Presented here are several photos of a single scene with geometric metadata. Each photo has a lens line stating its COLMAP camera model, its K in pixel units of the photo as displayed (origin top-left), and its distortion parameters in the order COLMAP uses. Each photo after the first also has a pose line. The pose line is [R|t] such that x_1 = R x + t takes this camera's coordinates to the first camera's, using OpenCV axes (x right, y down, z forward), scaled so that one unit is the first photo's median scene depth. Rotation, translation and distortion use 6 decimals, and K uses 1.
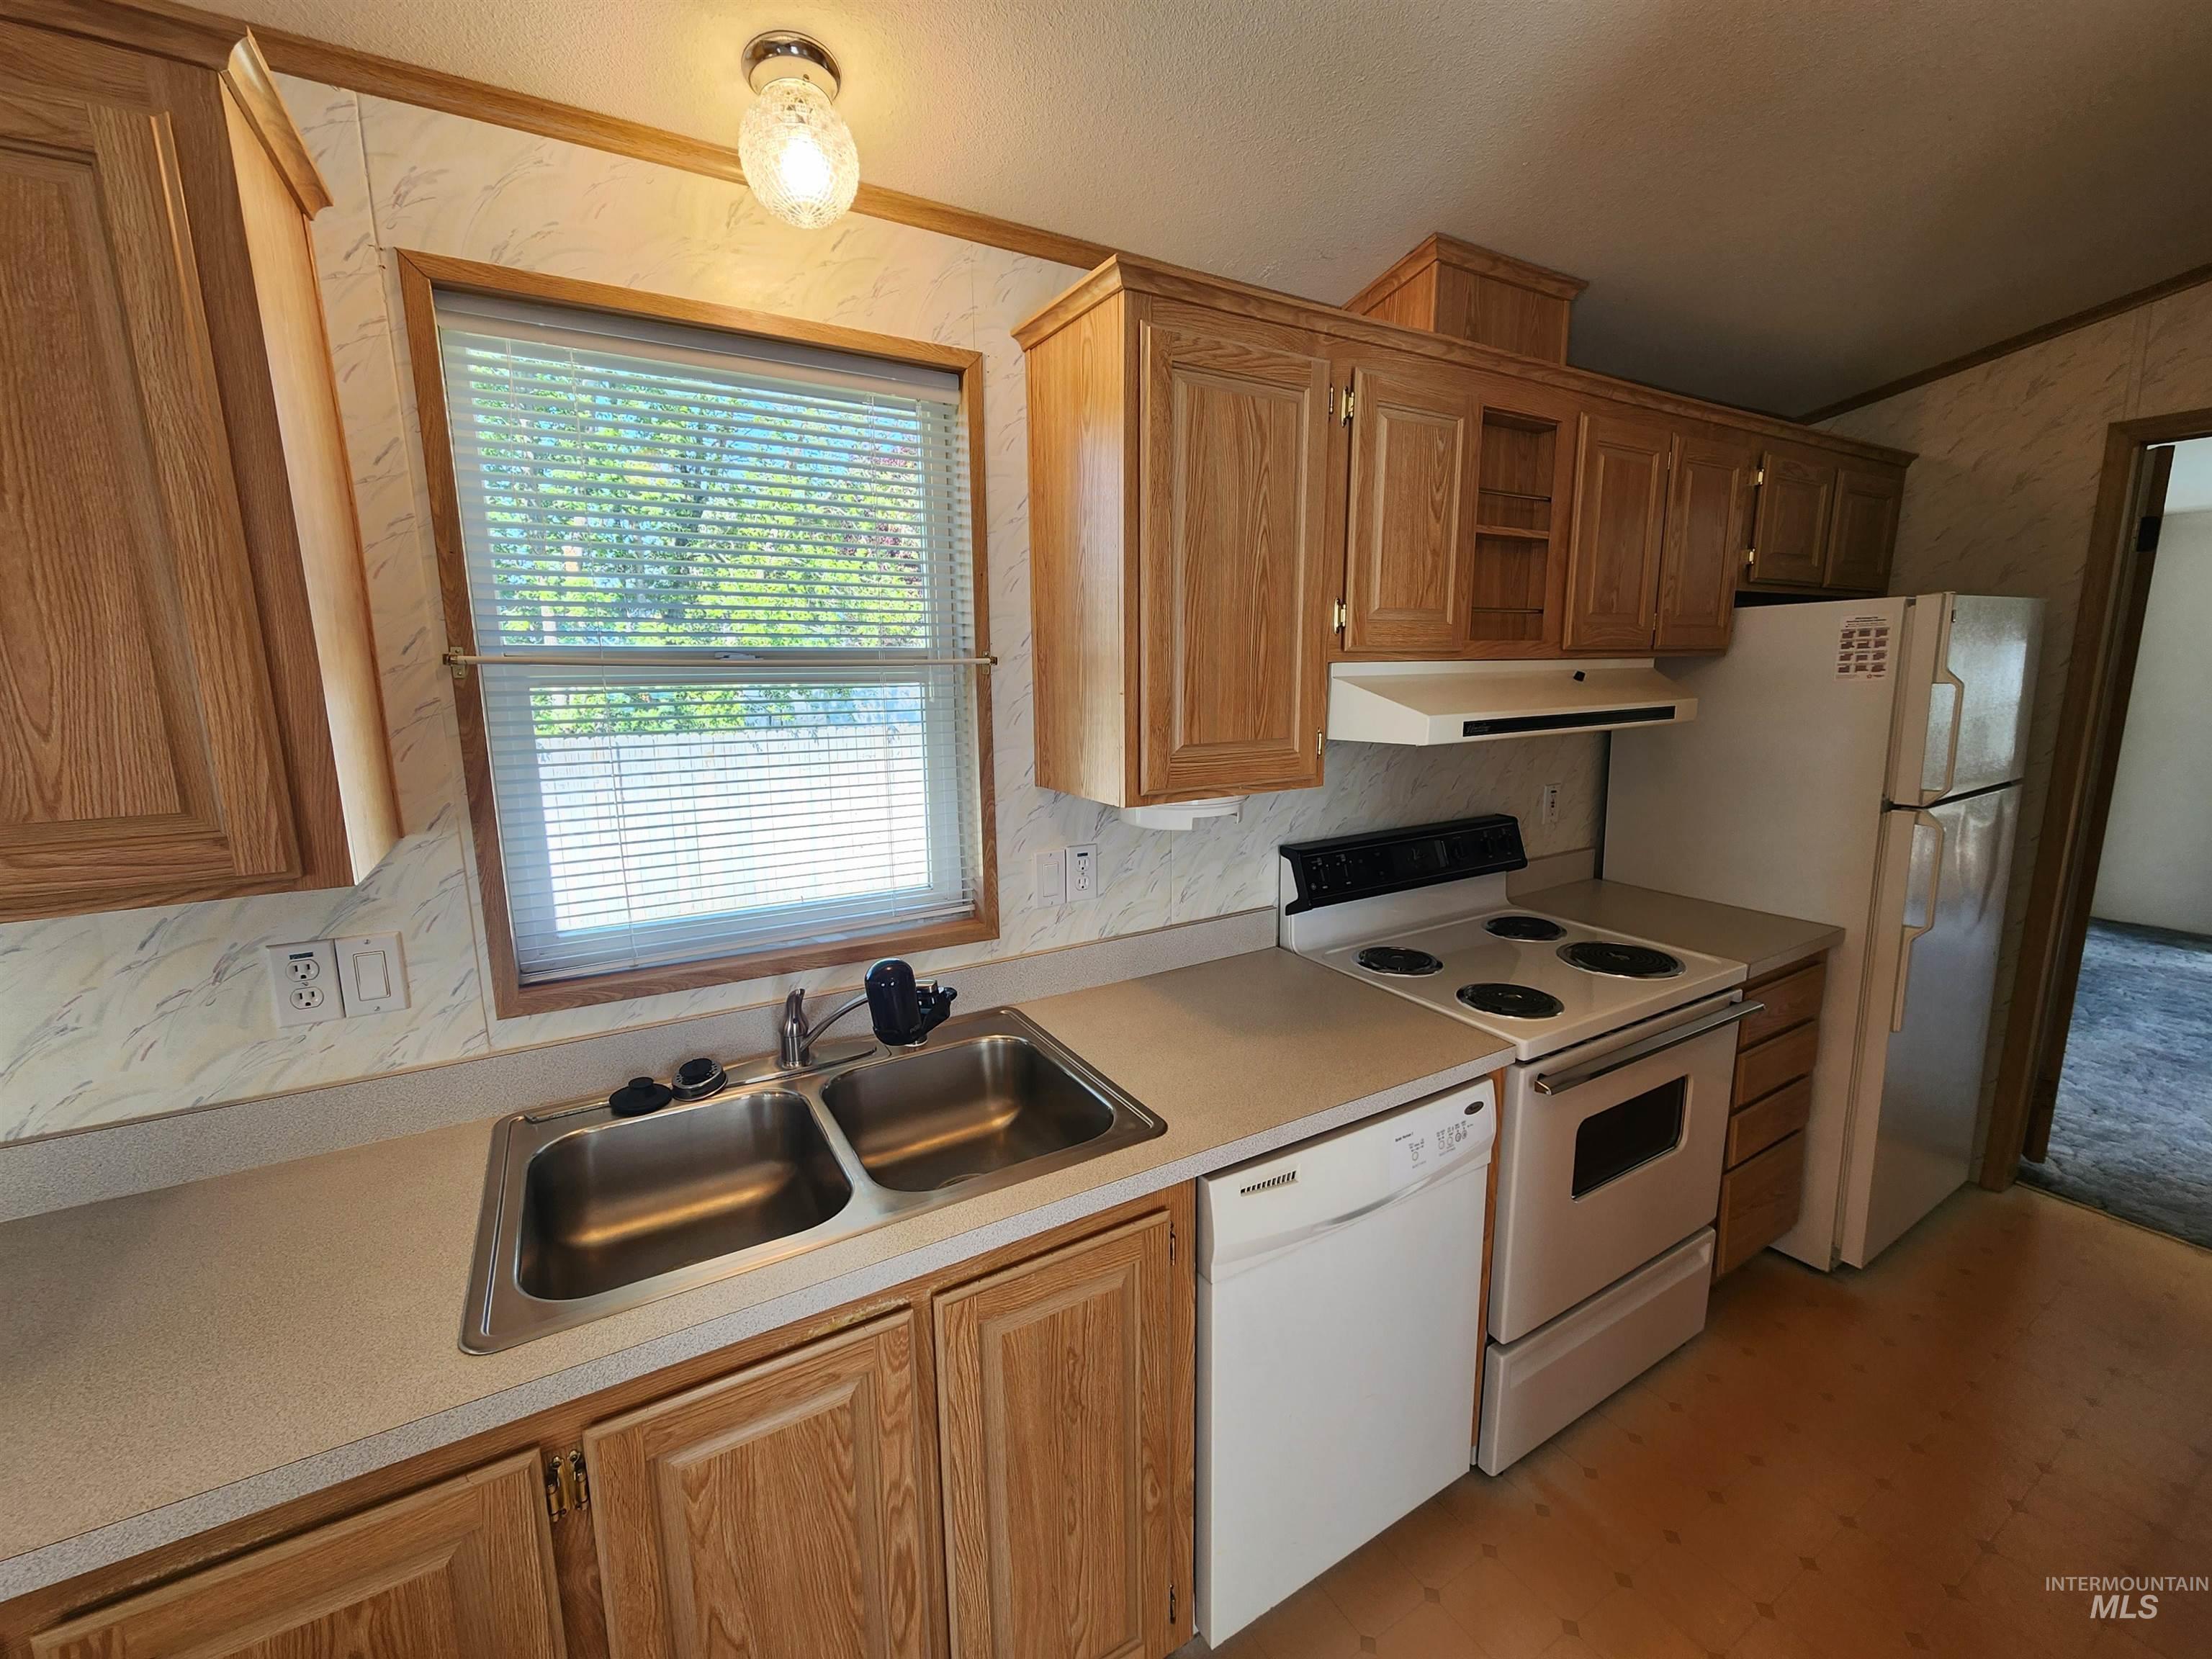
lens RADIAL K [[902.4, 0, 1110.1], [0, 902.4, 818.7], [0, 0, 1]] dist [0.003742, 0.000359]
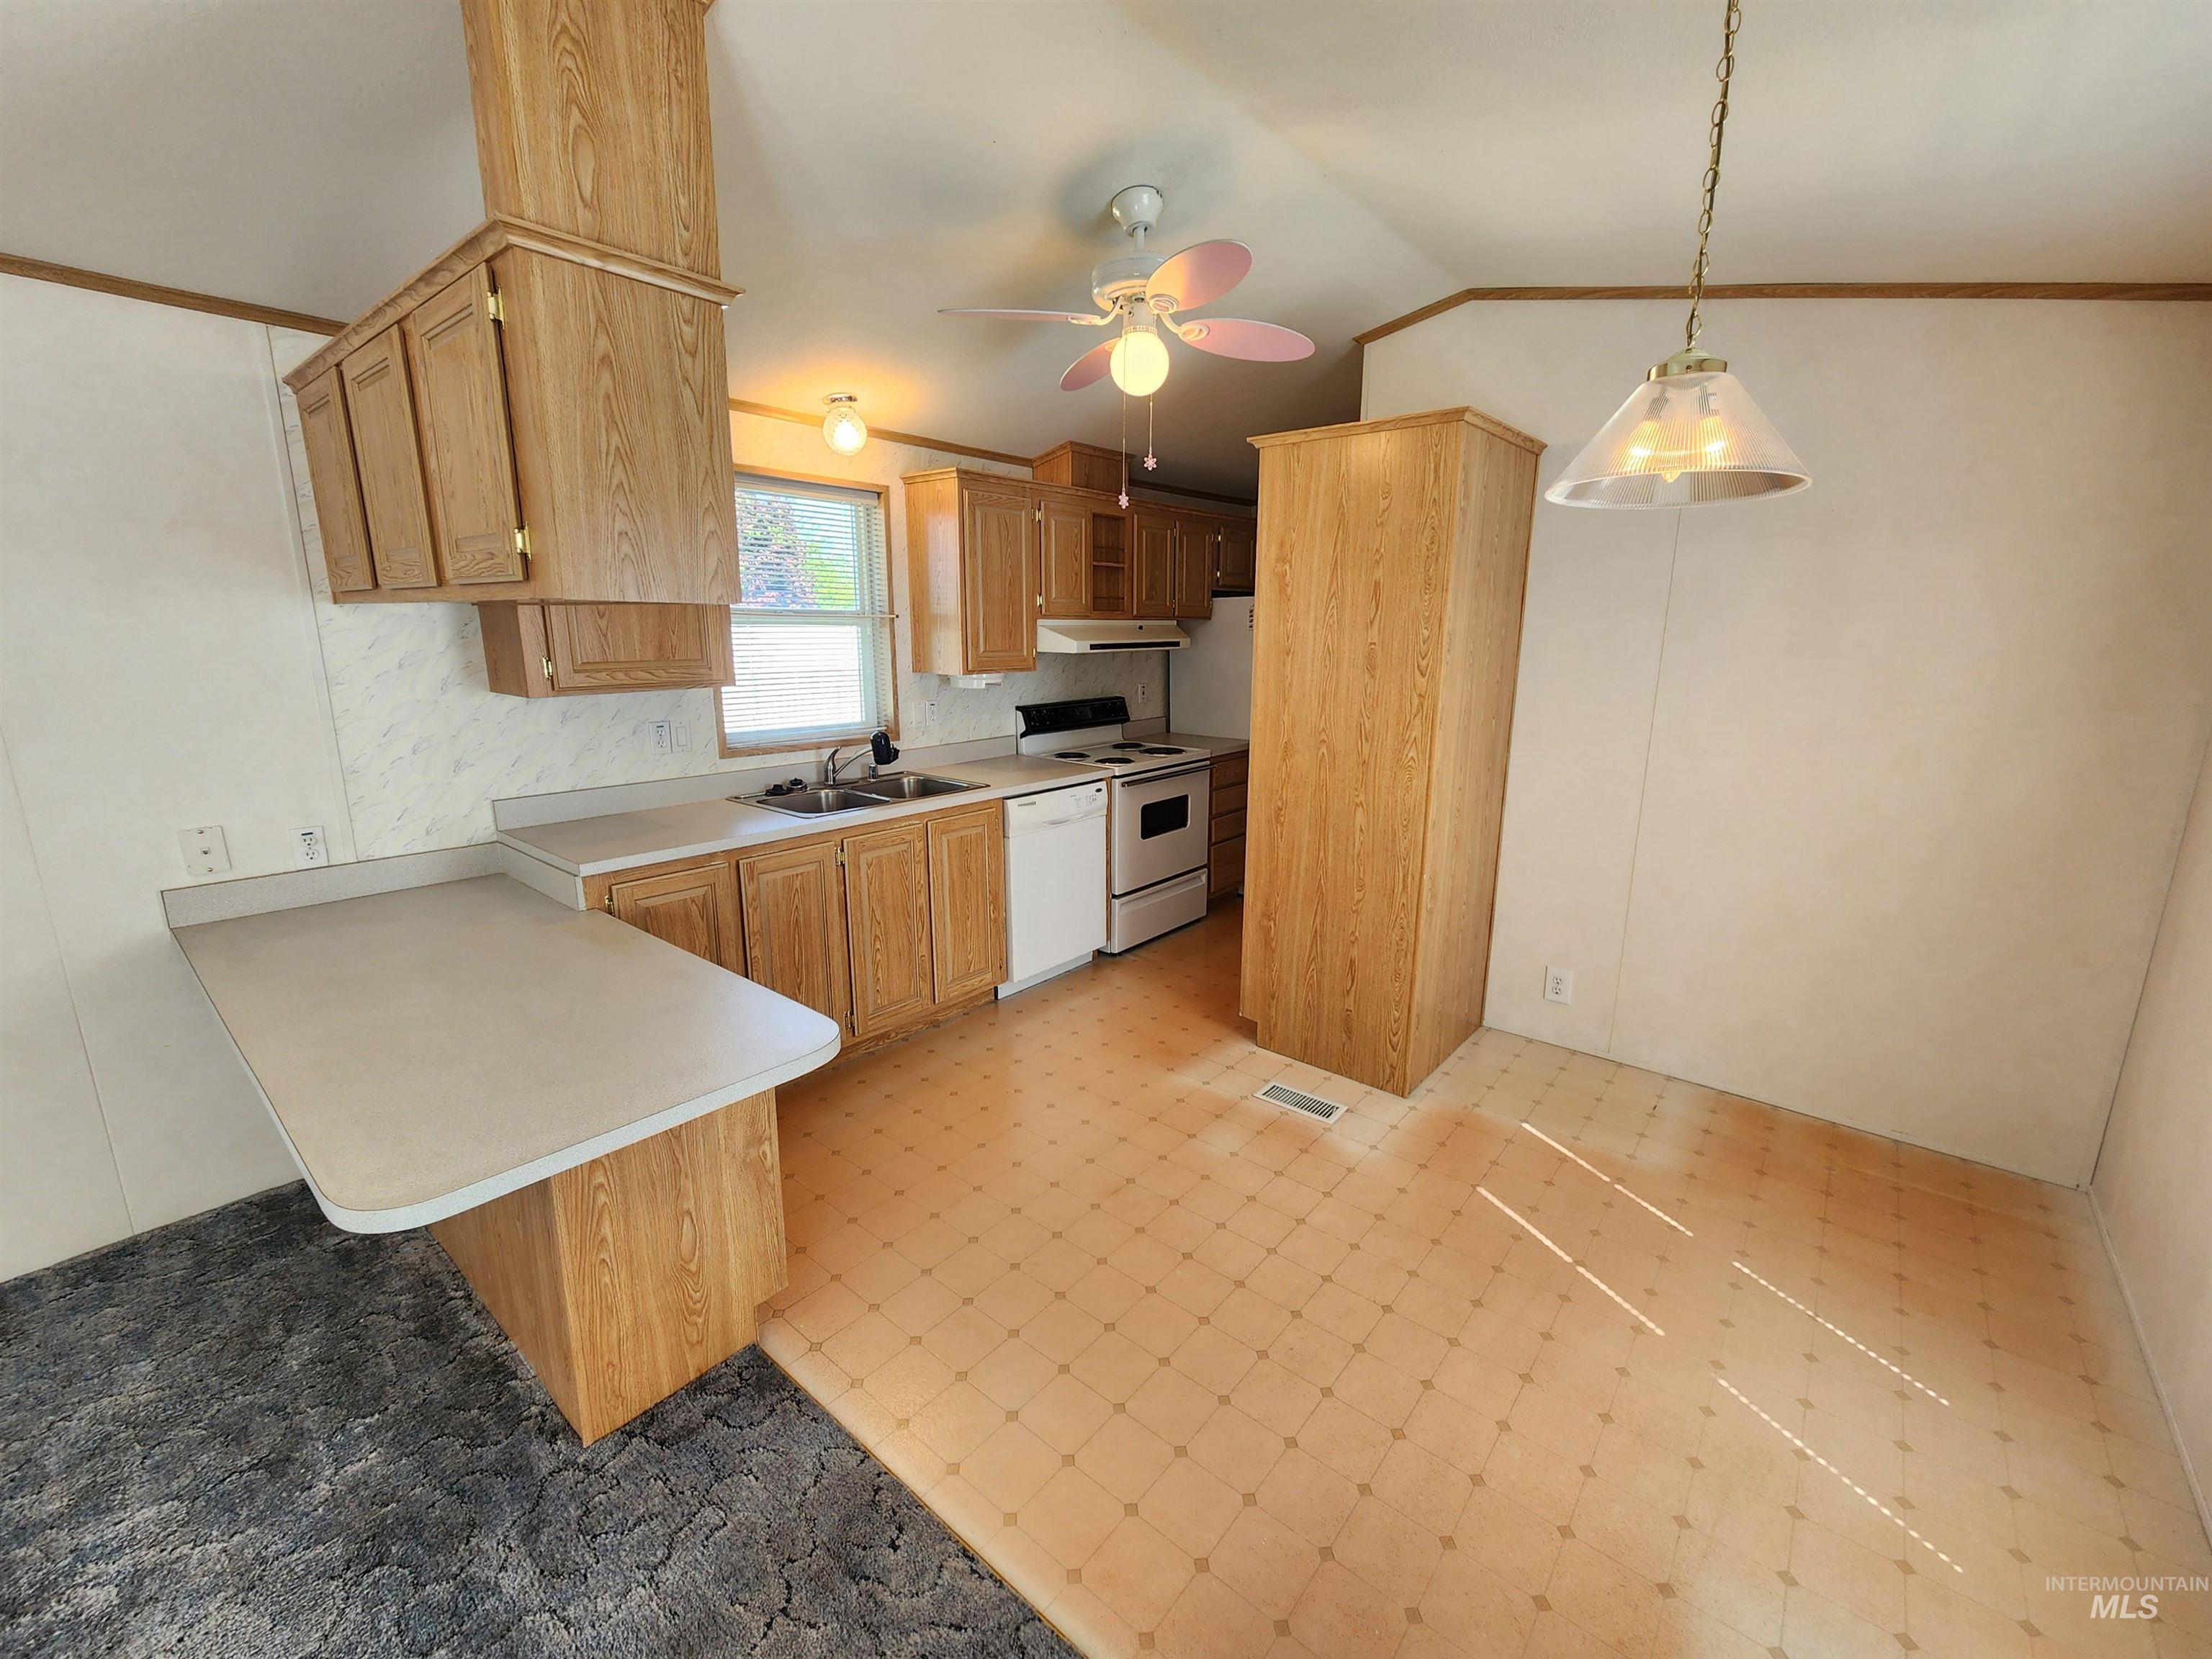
lens RADIAL K [[910.4, 0, 1119.1], [0, 910.4, 823.6], [0, 0, 1]] dist [0.002479, 0.000089]
pose [[0.939817, -0.060514, 0.336275, -0.410347], [0.046040, 0.997644, 0.050858, 0.264439], [-0.338561, -0.032315, 0.940389, -1.416423]]
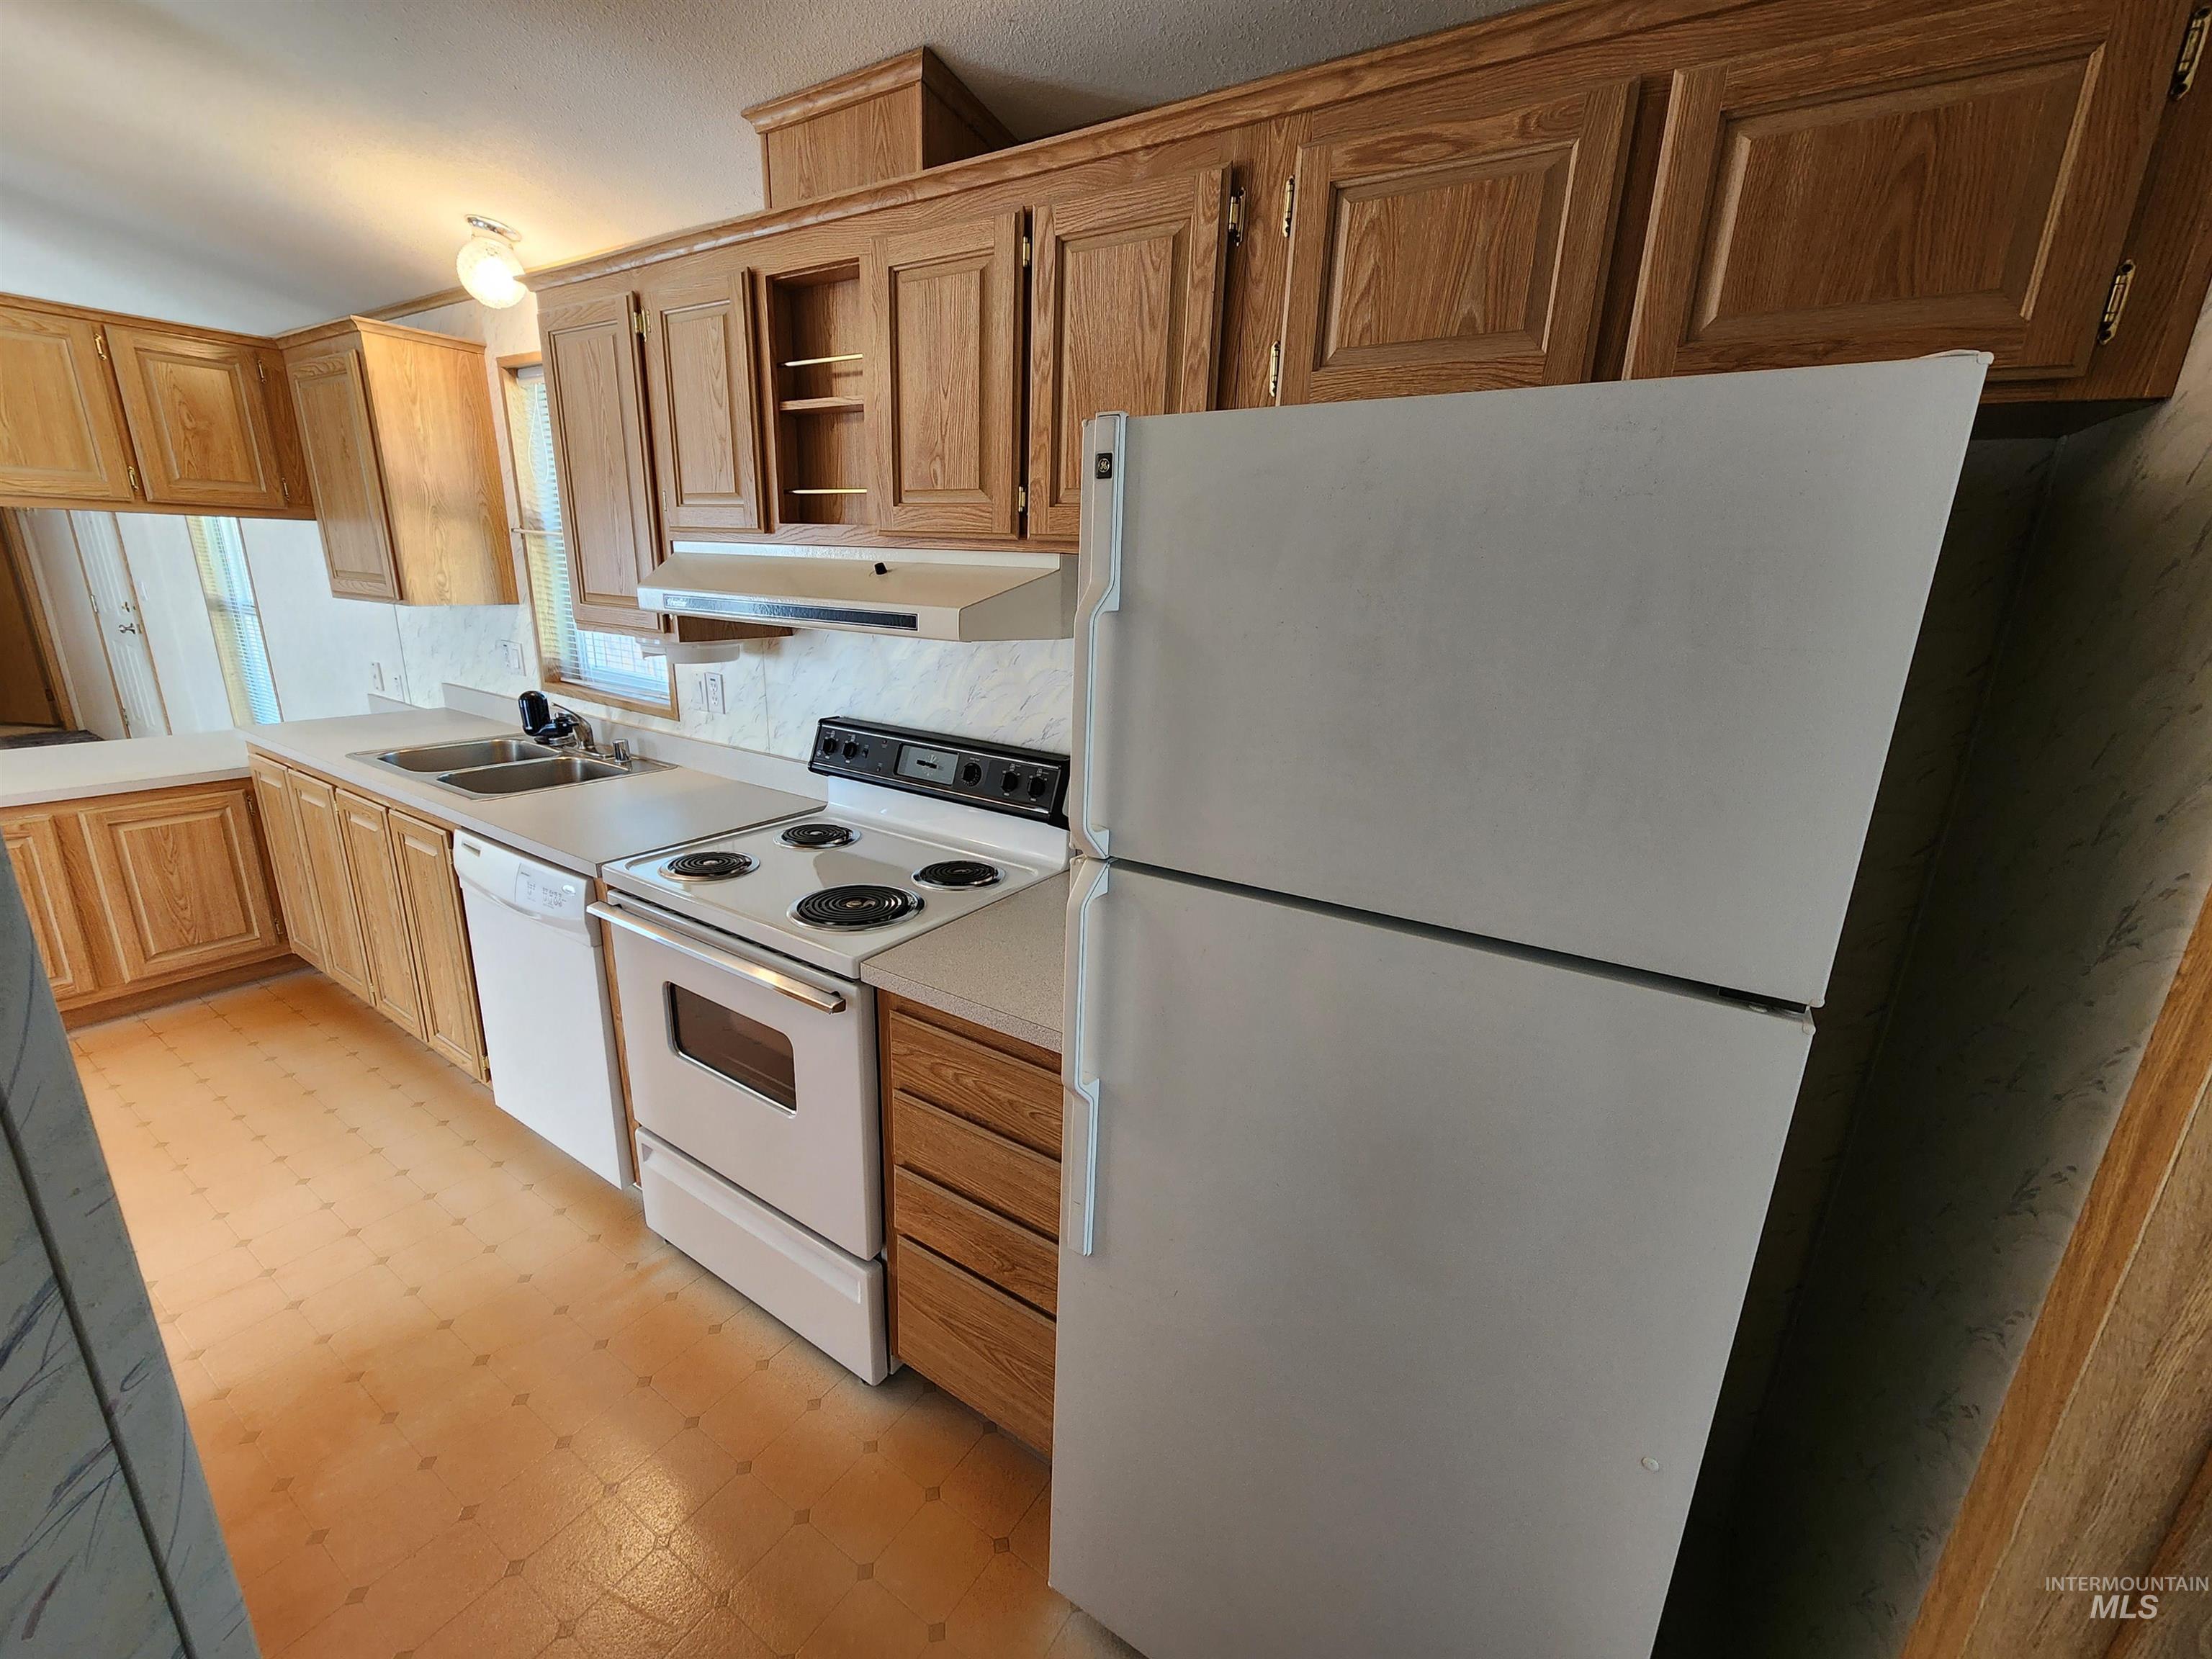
lens RADIAL K [[910.4, 0, 1119.1], [0, 910.4, 823.6], [0, 0, 1]] dist [0.002479, 0.000089]
pose [[0.453988, 0.273185, -0.848095, 1.709273], [-0.192280, 0.959448, 0.206125, -0.179875], [0.870013, 0.069493, 0.488106, 0.967250]]
